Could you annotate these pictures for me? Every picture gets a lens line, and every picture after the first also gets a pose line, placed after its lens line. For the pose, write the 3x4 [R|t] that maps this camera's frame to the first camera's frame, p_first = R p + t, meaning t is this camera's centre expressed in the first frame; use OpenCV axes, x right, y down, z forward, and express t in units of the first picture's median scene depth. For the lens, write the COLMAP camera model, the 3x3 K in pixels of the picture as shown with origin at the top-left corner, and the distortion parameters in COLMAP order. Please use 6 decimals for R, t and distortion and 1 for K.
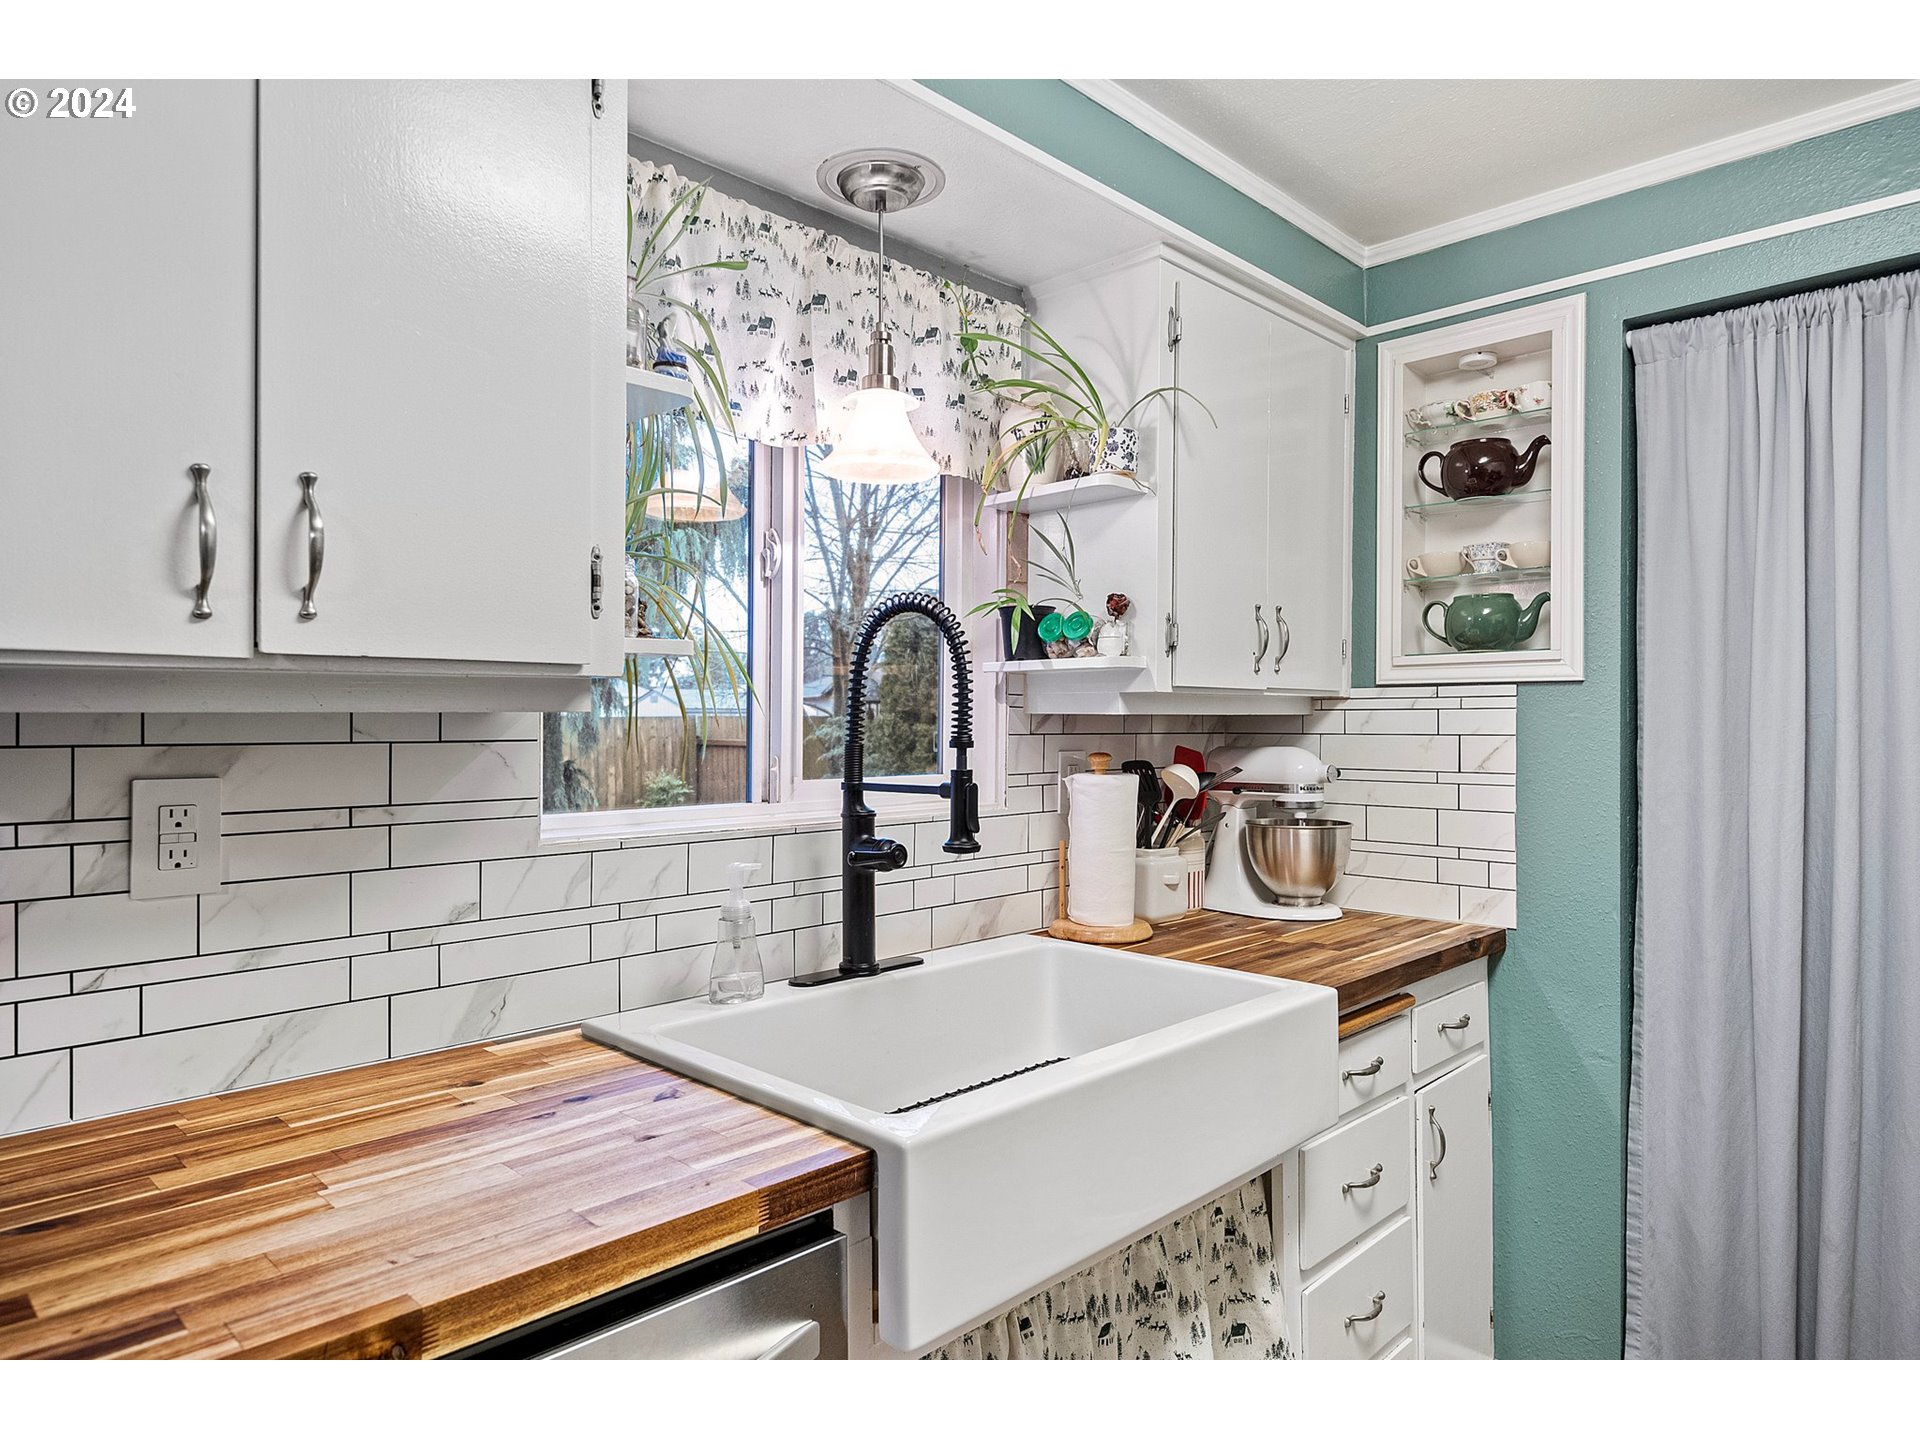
lens RADIAL K [[1109.5, 0, 960.0], [0, 1109.5, 720.0], [0, 0, 1]] dist [0.017222, -0.001155]
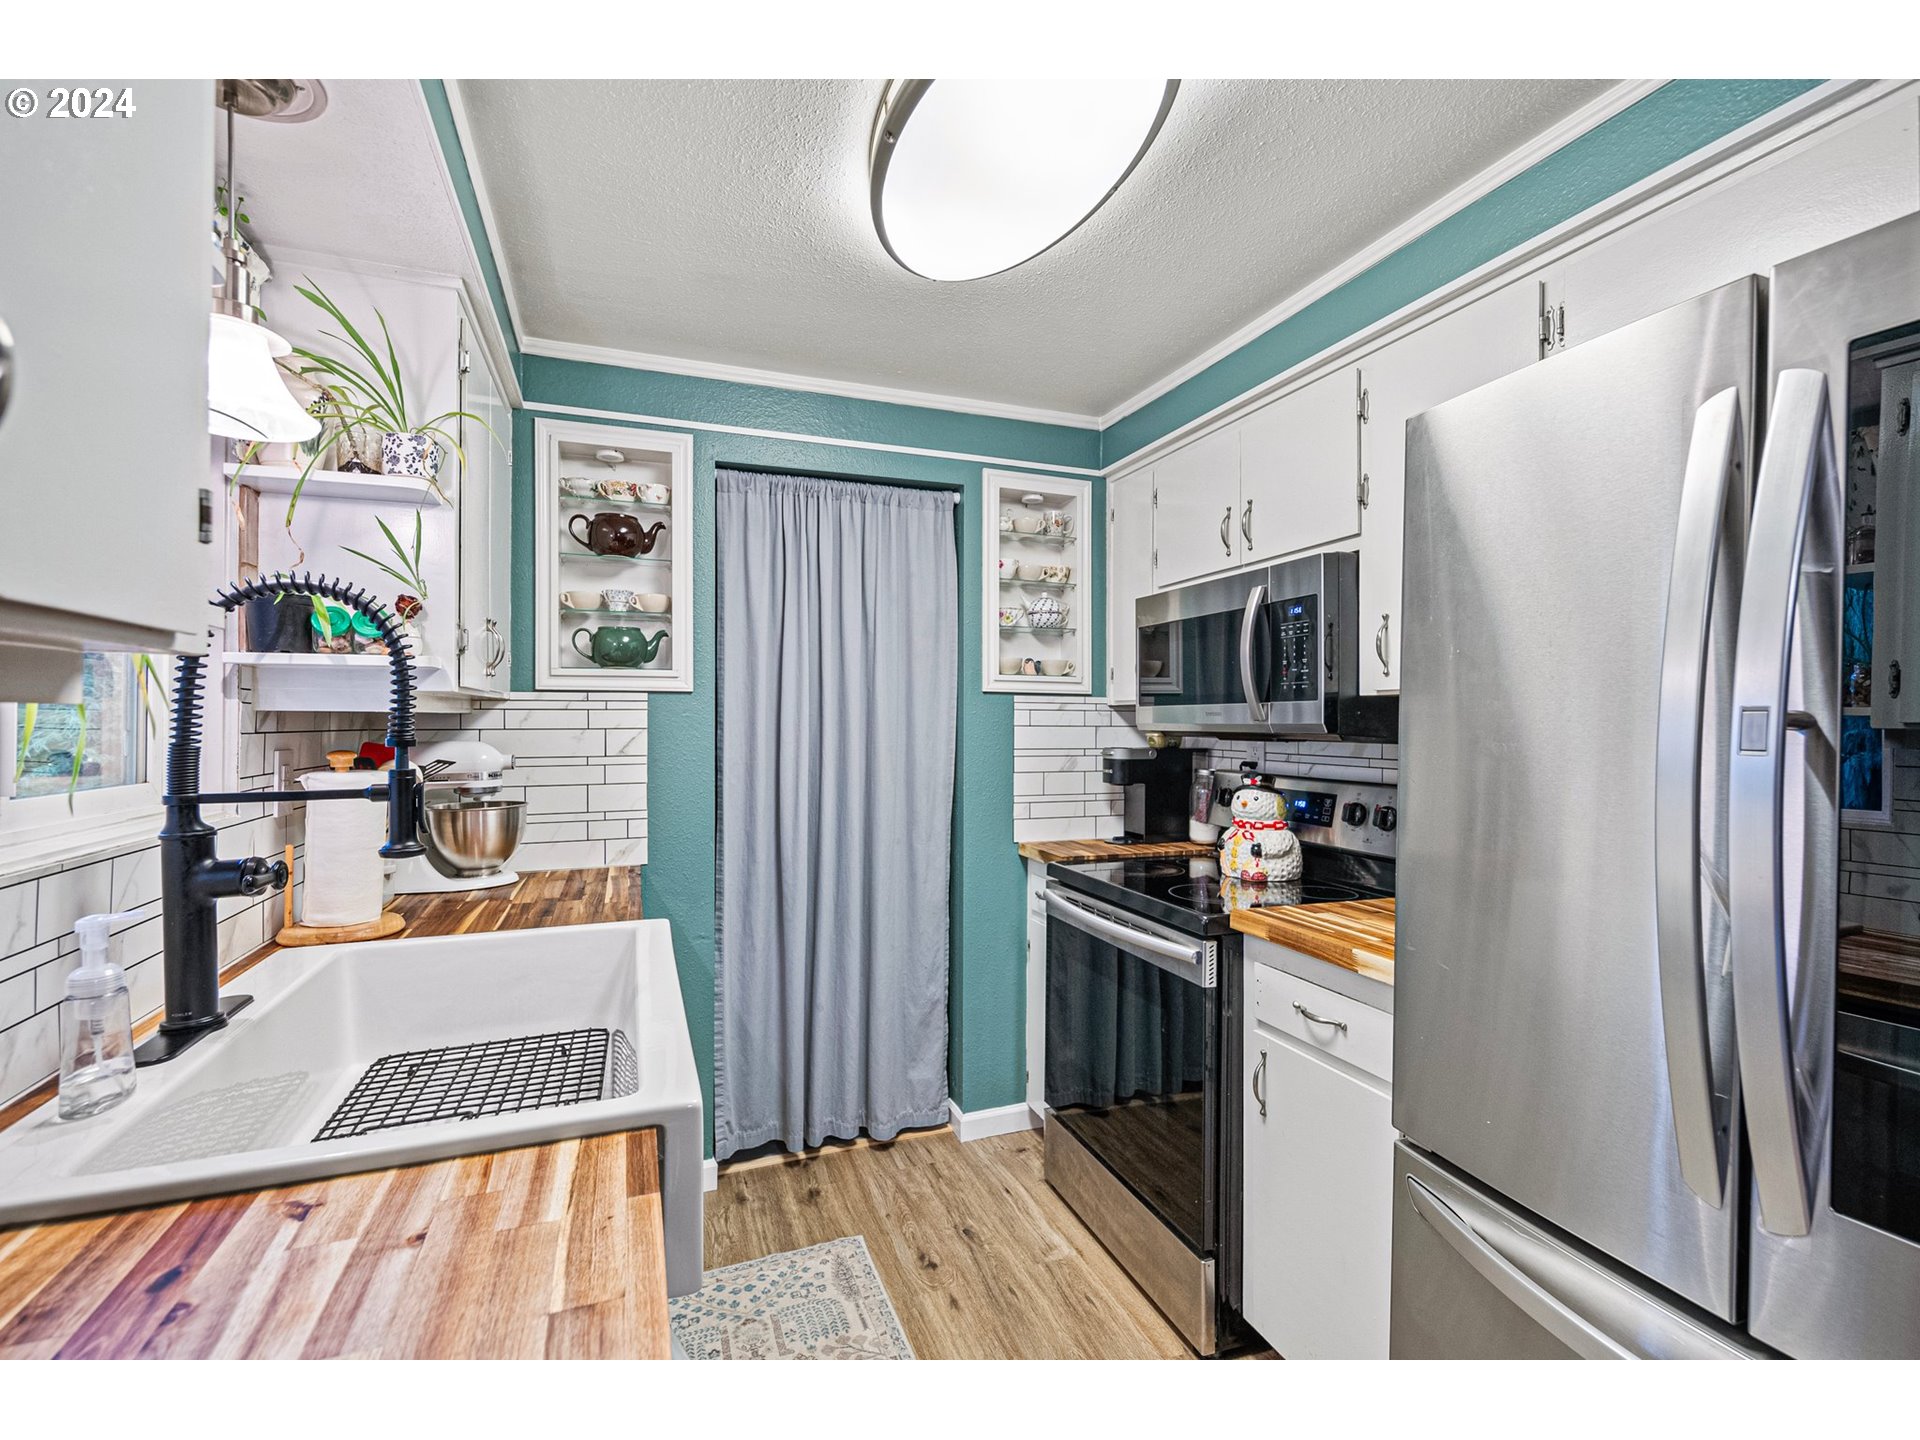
lens RADIAL K [[826.8, 0, 963.7], [0, 826.8, 719.6], [0, 0, 1]] dist [0.022415, -0.008251]
pose [[0.455543, -0.001557, 0.890212, -0.260131], [0.000448, 0.999999, 0.001519, 0.000981], [-0.890214, -0.000293, 0.455543, 0.154877]]
